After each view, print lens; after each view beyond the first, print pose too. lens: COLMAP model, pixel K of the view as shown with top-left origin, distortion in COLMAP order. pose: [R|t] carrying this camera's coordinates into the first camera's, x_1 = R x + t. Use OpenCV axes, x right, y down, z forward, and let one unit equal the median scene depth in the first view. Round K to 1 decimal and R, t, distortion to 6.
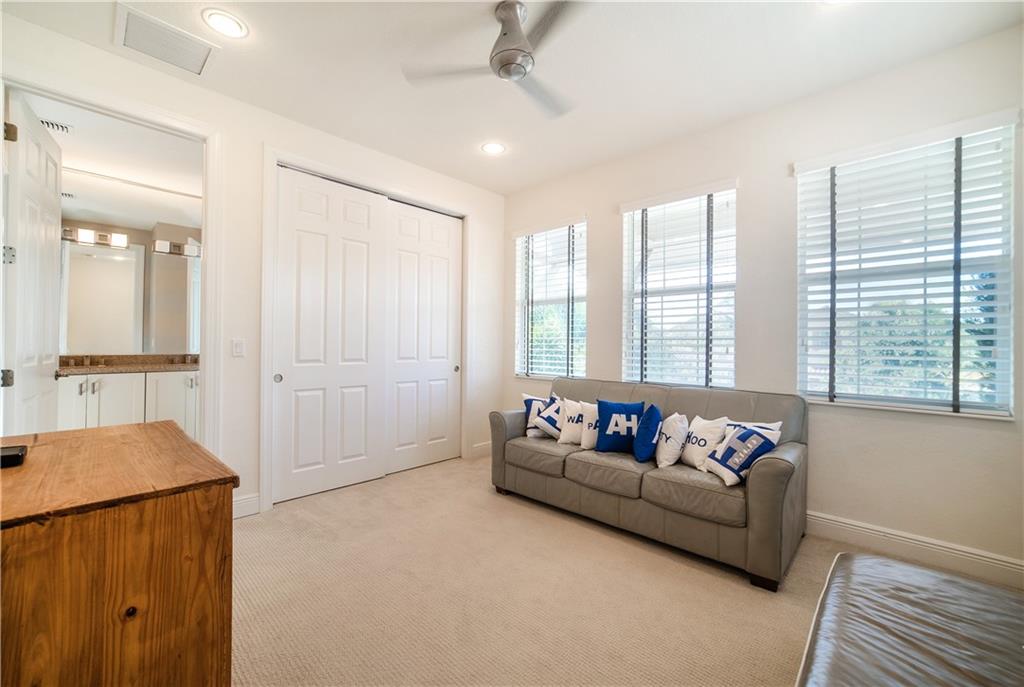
lens RADIAL K [[405.4, 0, 511.8], [0, 405.4, 344.8], [0, 0, 1]] dist [-0.000751, -0.000033]
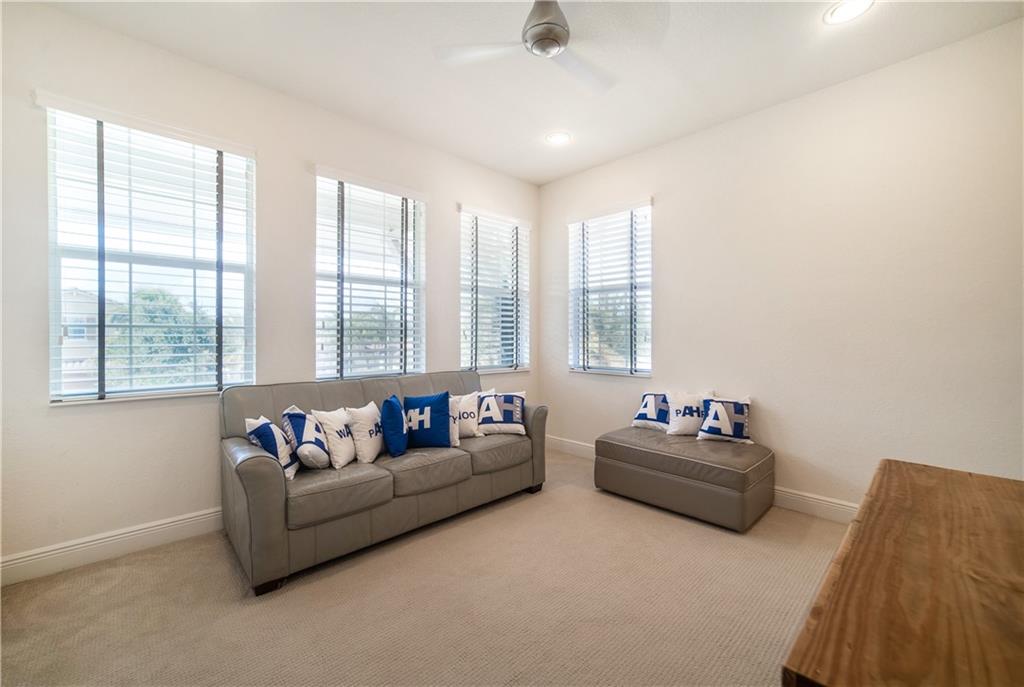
lens RADIAL K [[437.3, 0, 511.9], [0, 437.3, 331.2], [0, 0, 1]] dist [0.000771, 0.018867]
pose [[0.063405, 0.002154, 0.997986, -0.666979], [-0.000683, 0.999998, -0.002115, -0.009254], [-0.997988, -0.000547, 0.063407, 0.629331]]
